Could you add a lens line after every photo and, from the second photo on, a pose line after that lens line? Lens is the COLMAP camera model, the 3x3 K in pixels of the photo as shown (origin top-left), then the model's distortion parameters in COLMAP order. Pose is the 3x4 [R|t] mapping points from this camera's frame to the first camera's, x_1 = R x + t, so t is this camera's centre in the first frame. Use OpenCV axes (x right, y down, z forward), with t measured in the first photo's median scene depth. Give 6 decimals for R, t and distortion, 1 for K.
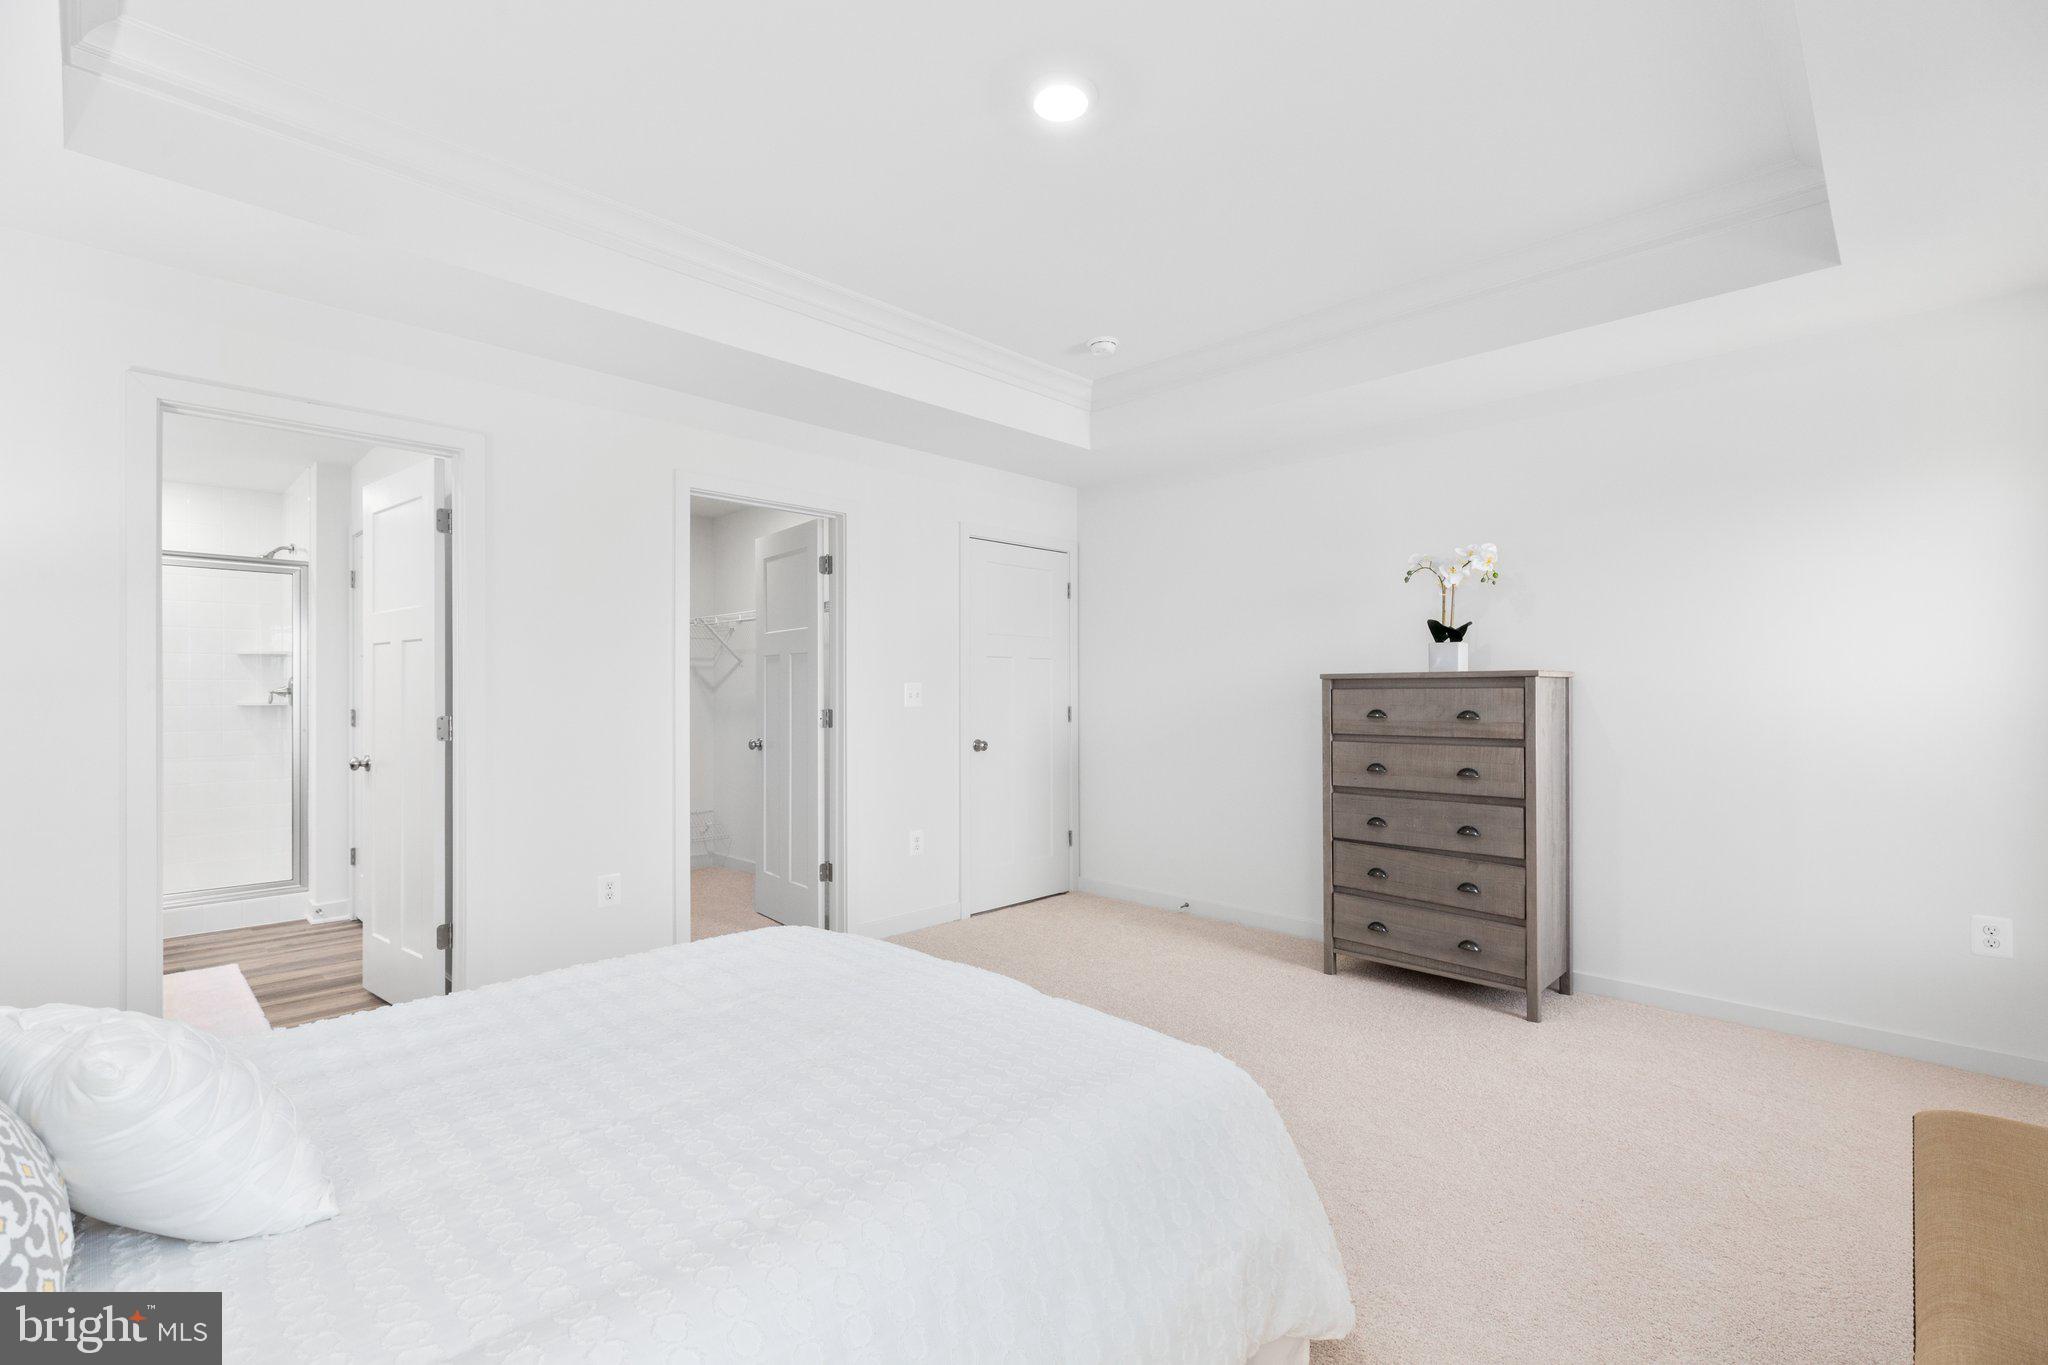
lens RADIAL K [[913.0, 0, 1017.7], [0, 913.0, 691.9], [0, 0, 1]] dist [0.004615, 0.001002]
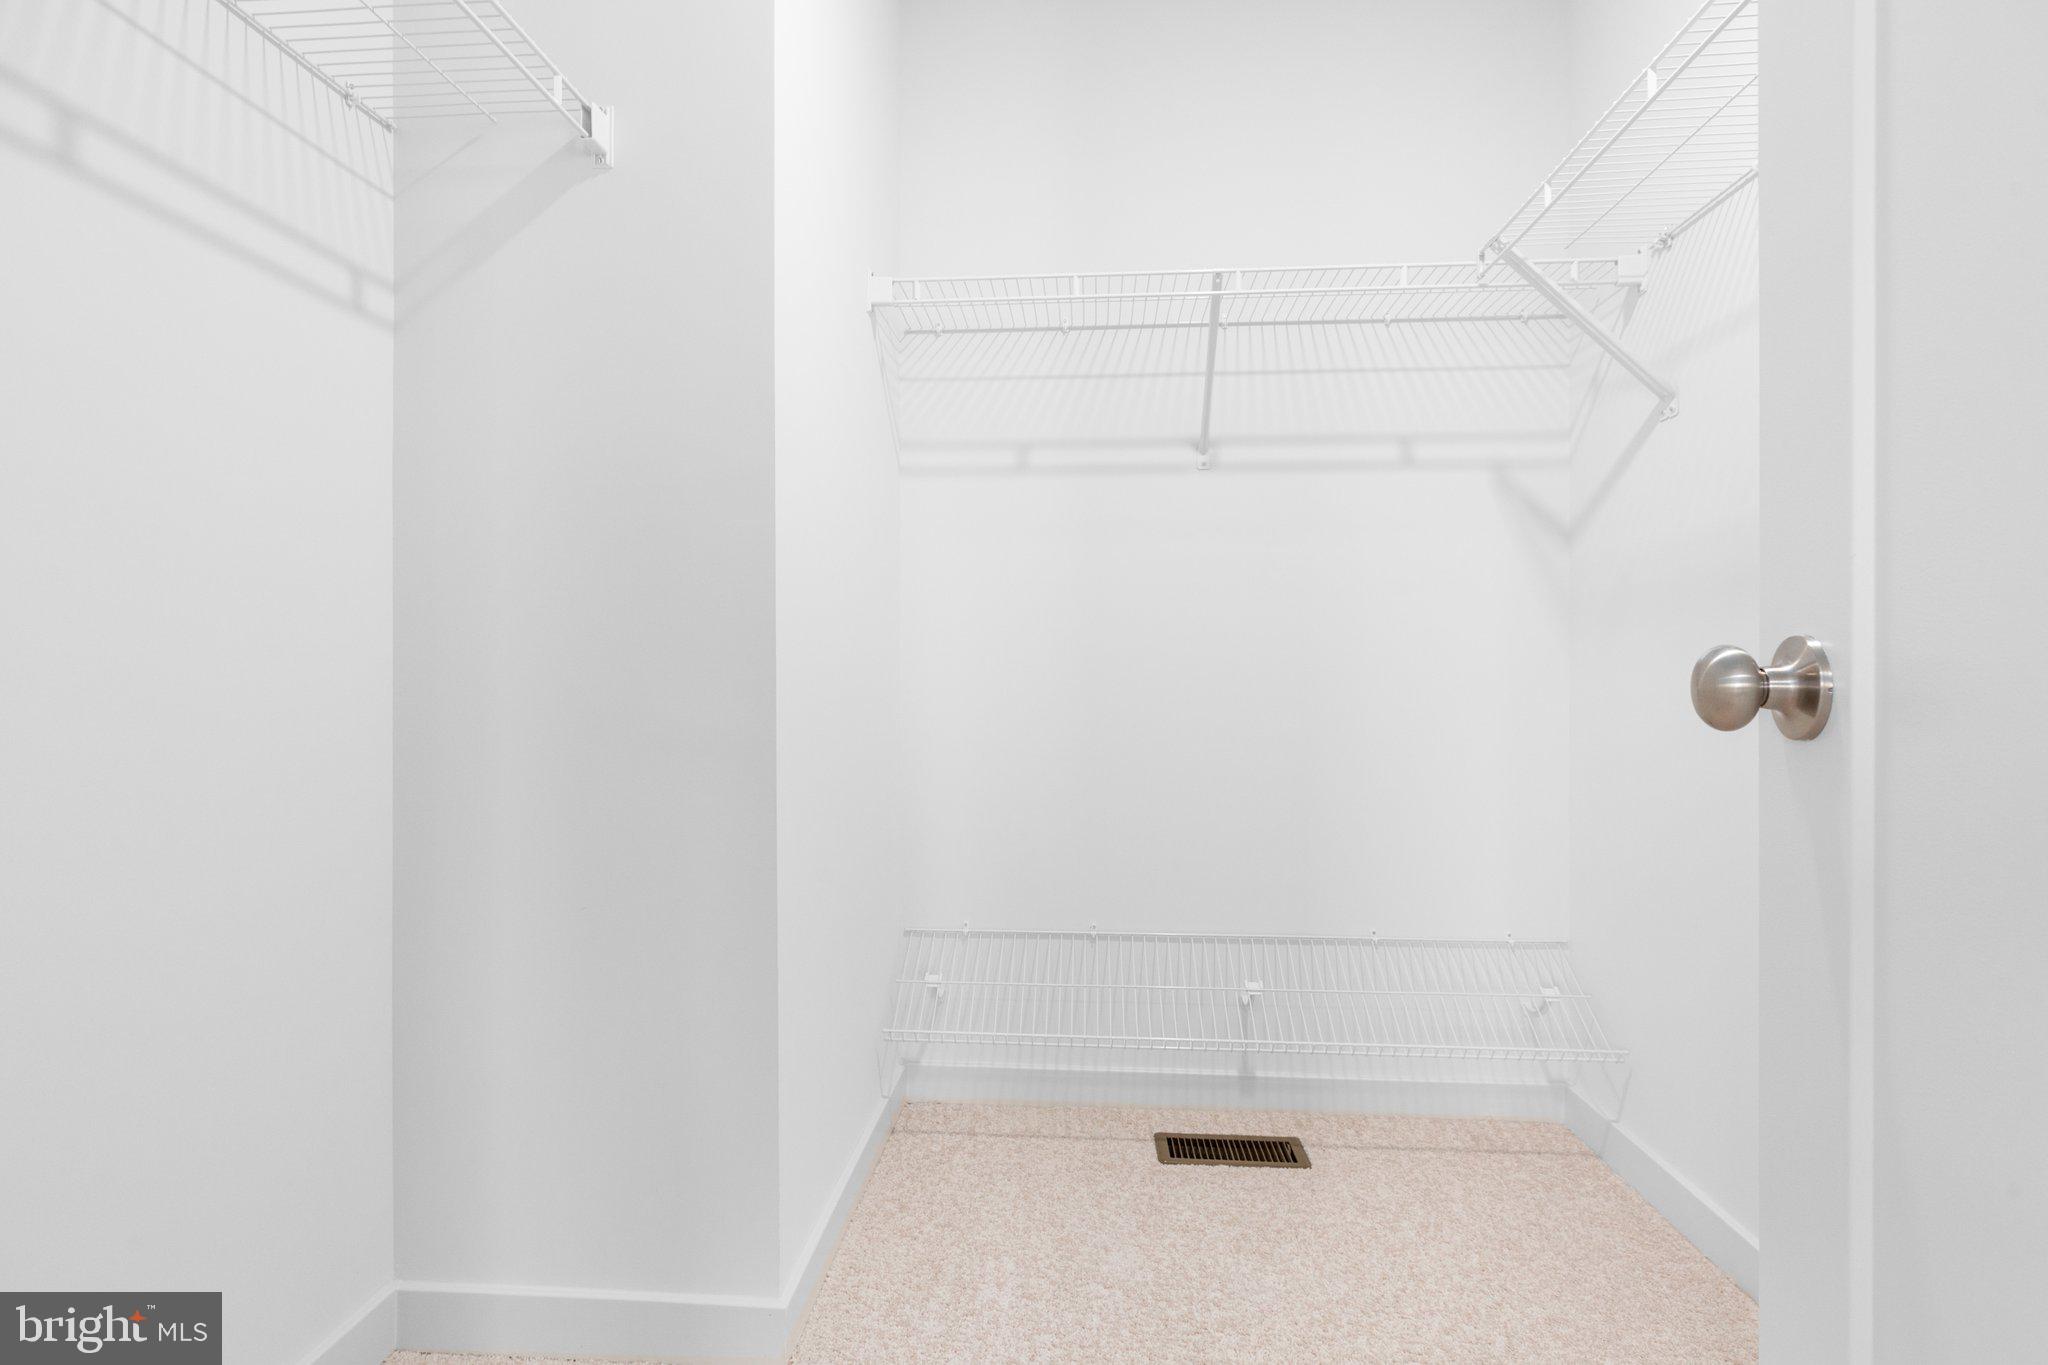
lens RADIAL K [[1065.3, 0, 1019.0], [0, 1065.3, 679.0], [0, 0, 1]] dist [-0.000514, 0.000700]
pose [[0.651817, 0.001607, -0.758374, -0.193822], [0.001717, 0.999992, 0.003595, 0.044266], [0.758374, -0.003646, 0.651809, 0.661797]]
